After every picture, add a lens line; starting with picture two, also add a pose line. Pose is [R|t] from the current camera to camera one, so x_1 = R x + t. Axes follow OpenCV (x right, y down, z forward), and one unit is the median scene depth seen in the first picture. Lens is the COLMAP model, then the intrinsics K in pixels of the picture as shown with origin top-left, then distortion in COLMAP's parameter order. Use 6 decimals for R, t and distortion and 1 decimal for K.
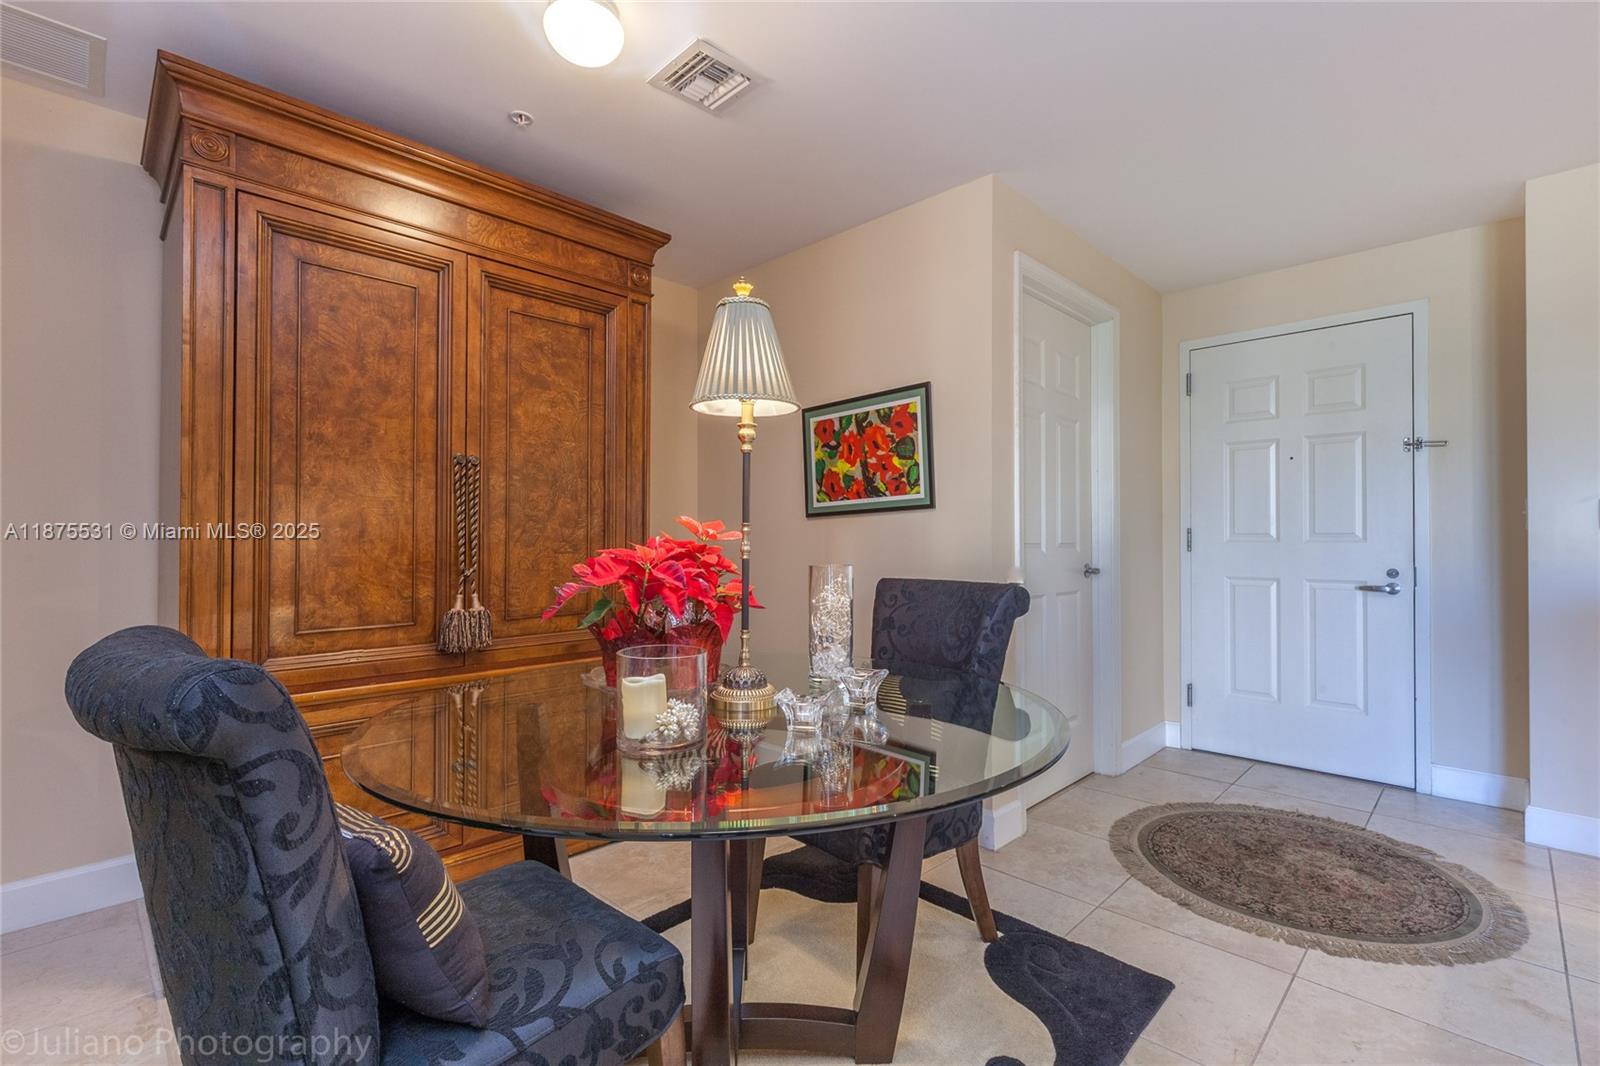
lens RADIAL K [[732.4, 0, 818.7], [0, 732.4, 528.6], [0, 0, 1]] dist [-0.002515, -0.000447]
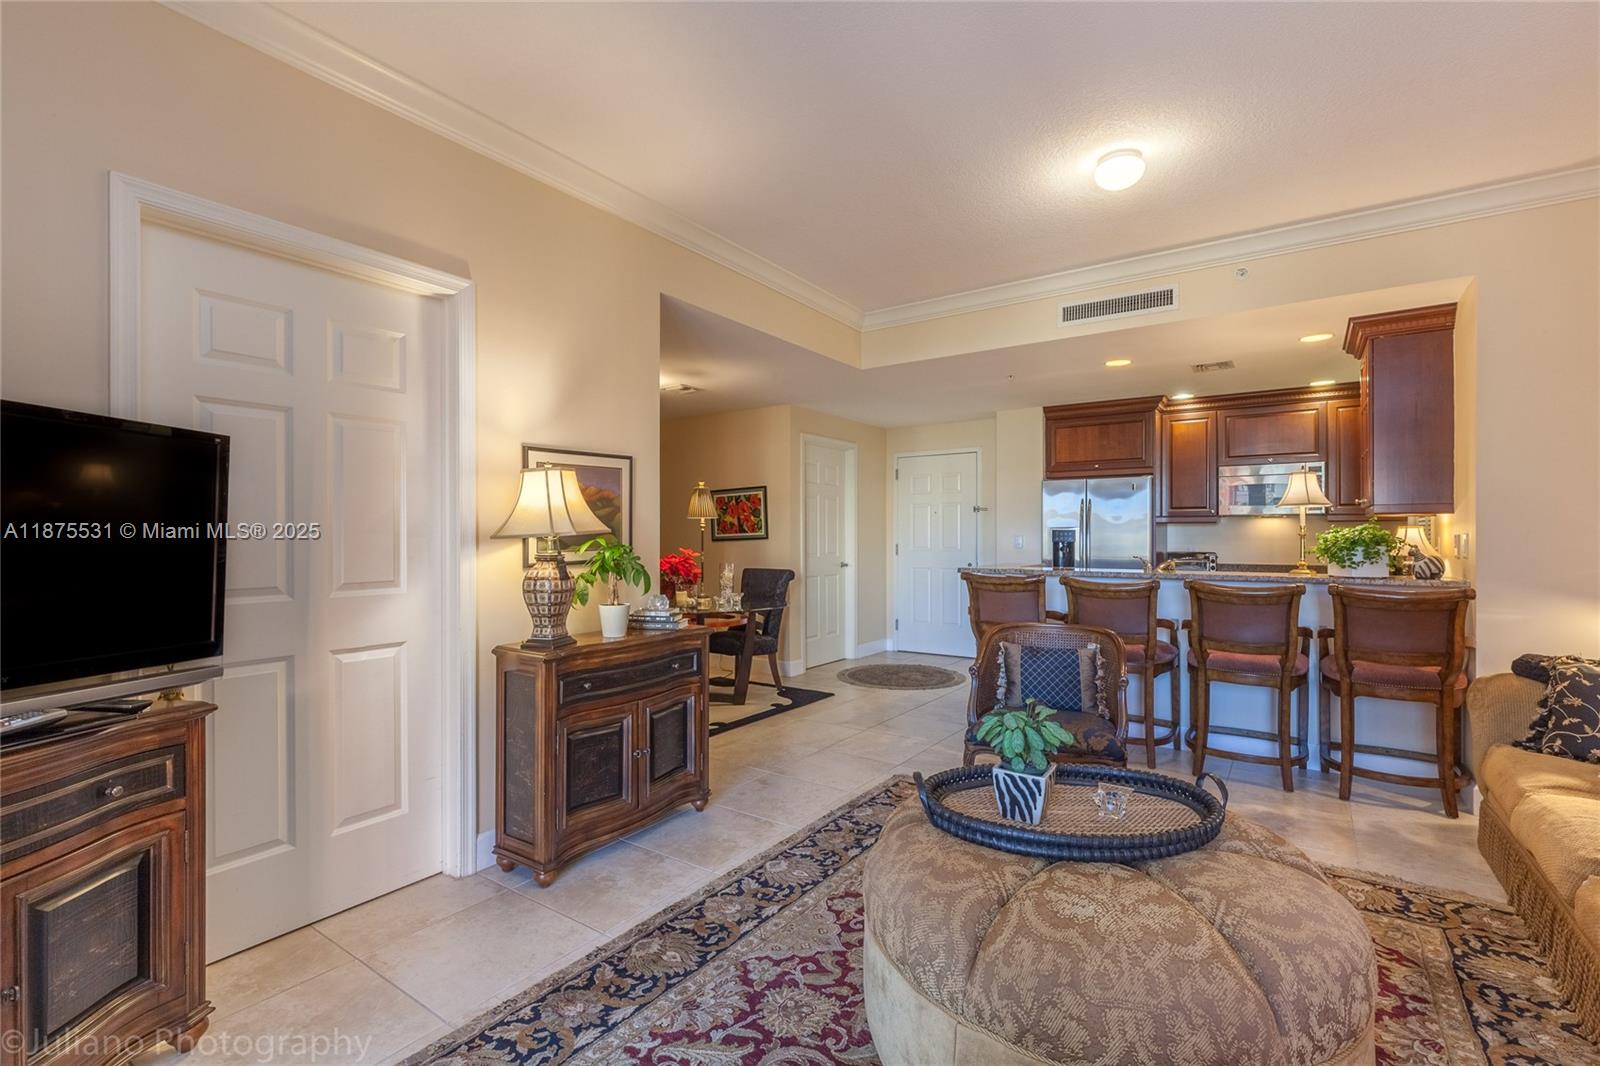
lens RADIAL K [[717.4, 0, 800.0], [0, 717.4, 533.0], [0, 0, 1]] dist [0.001613, -0.000553]
pose [[0.990129, -0.002740, 0.140133, -0.061203], [0.001643, 0.999967, 0.007947, -0.061325], [-0.140150, -0.007638, 0.990101, -1.226322]]
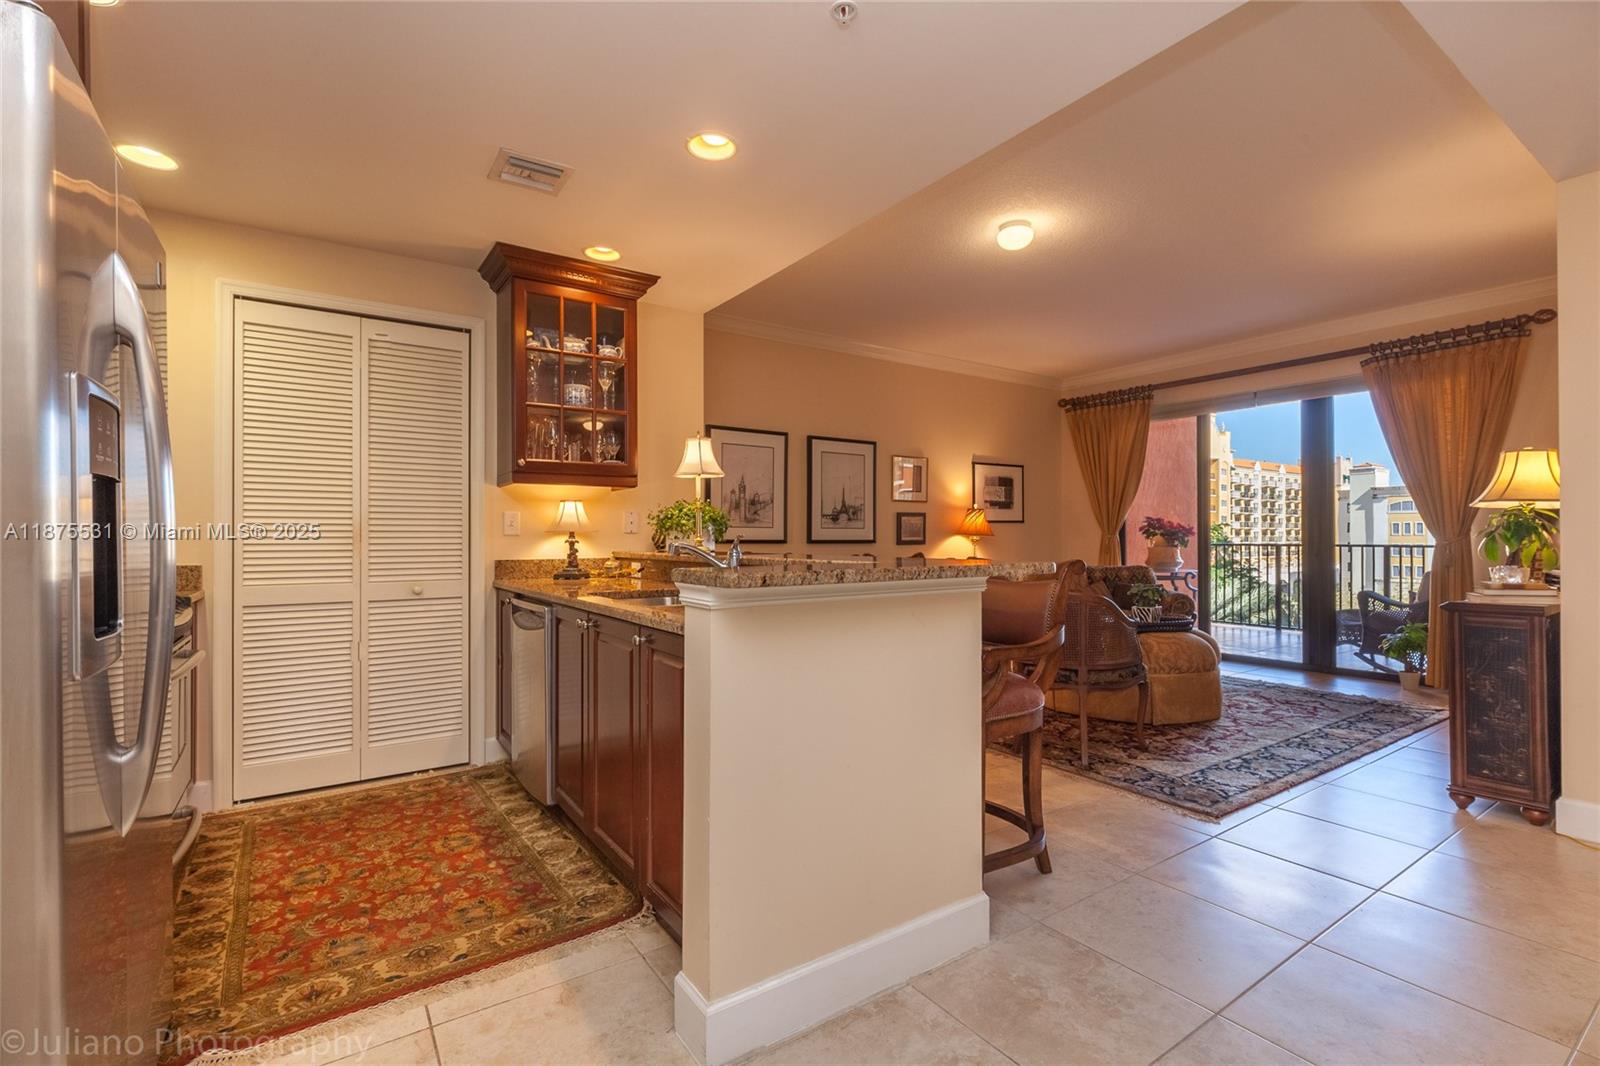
lens RADIAL K [[725.0, 0, 808.4], [0, 725.0, 537.2], [0, 0, 1]] dist [0.004048, 0.000059]
pose [[-0.977125, -0.001568, 0.212658, 0.573423], [-0.003966, 0.999933, -0.010852, 0.009790], [-0.212627, -0.011447, -0.977066, 0.946654]]
